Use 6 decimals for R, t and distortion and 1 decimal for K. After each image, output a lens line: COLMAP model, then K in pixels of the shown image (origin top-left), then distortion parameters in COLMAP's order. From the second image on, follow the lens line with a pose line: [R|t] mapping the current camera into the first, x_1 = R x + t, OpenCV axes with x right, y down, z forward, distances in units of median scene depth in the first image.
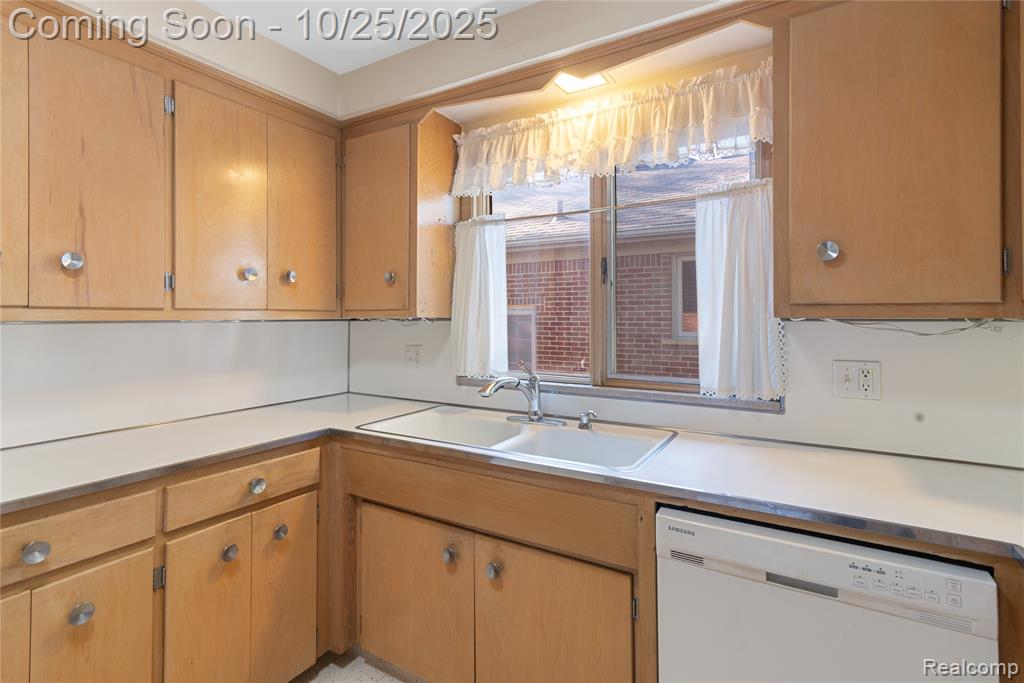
lens RADIAL K [[496.1, 0, 508.2], [0, 496.1, 313.1], [0, 0, 1]] dist [0.003543, 0.000827]
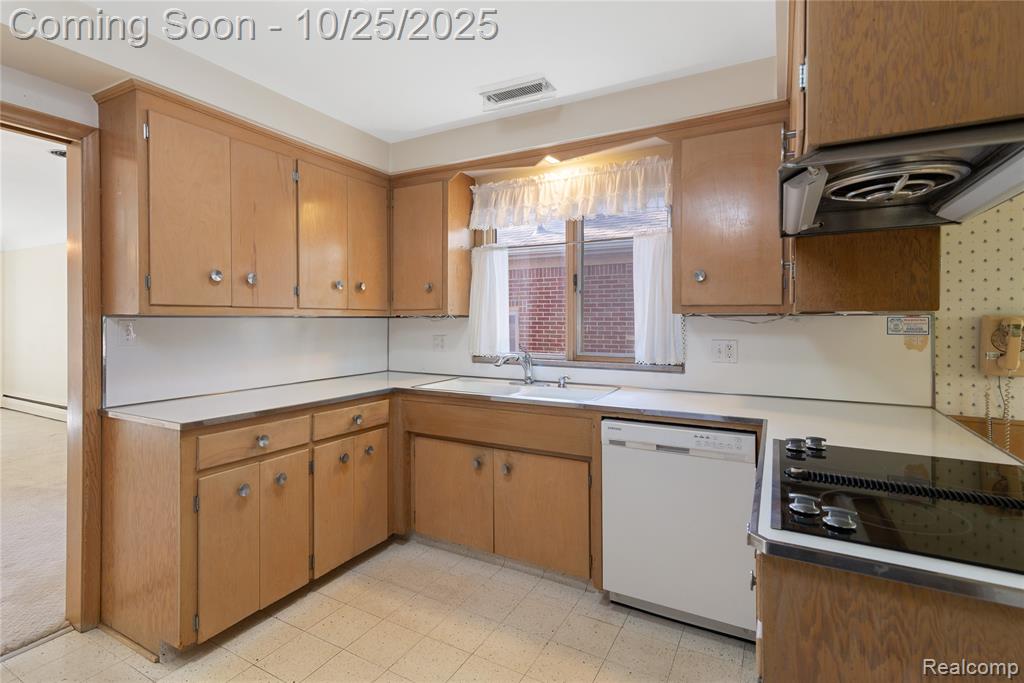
lens RADIAL K [[493.0, 0, 499.5], [0, 493.0, 325.4], [0, 0, 1]] dist [0.005924, 0.000632]
pose [[0.999560, 0.000718, 0.029664, -0.081020], [-0.001339, 0.999781, 0.020891, 0.010648], [-0.029643, -0.020922, 0.999342, -0.495536]]
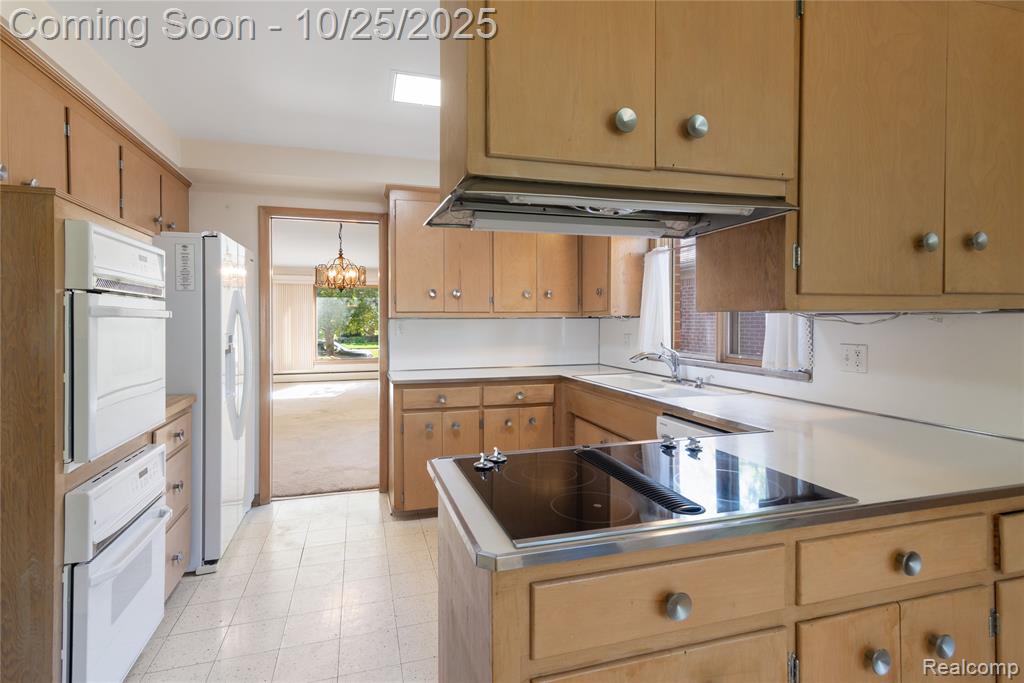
lens RADIAL K [[493.0, 0, 499.5], [0, 493.0, 325.4], [0, 0, 1]] dist [0.005924, 0.000632]
pose [[0.736573, 0.005621, -0.676334, 0.710949], [0.010041, 0.999764, 0.019244, 0.007194], [0.676283, -0.020966, 0.736343, -0.503478]]
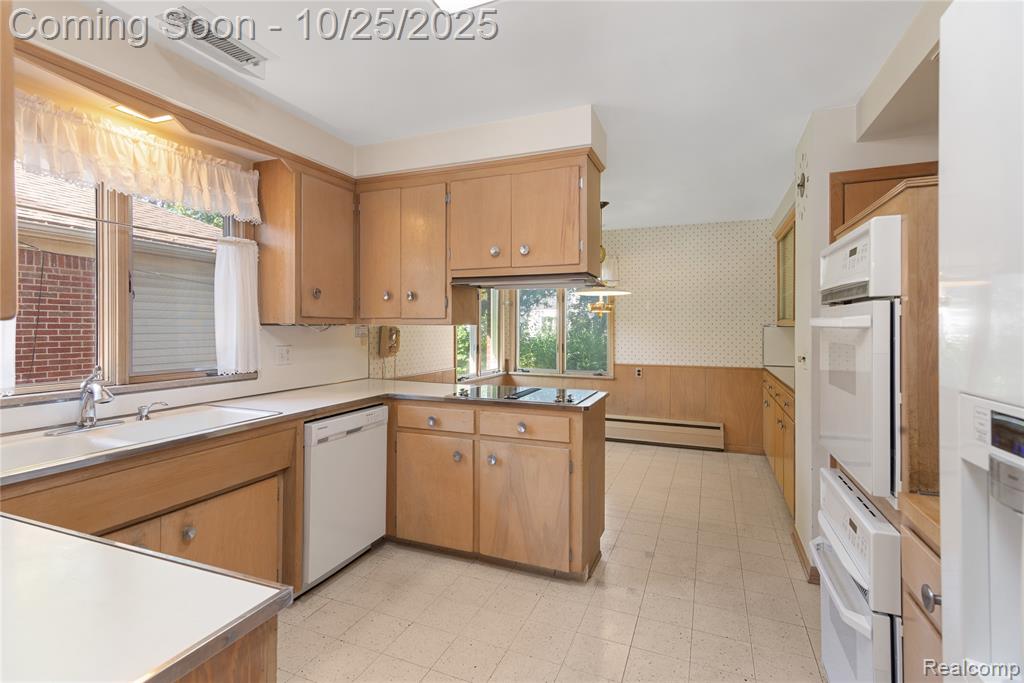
lens RADIAL K [[493.0, 0, 499.5], [0, 493.0, 325.4], [0, 0, 1]] dist [0.005924, 0.000632]
pose [[-0.143196, 0.002498, 0.989691, -1.070266], [-0.011966, 0.999919, -0.004255, 0.011259], [-0.989622, -0.012452, -0.143155, 0.351307]]
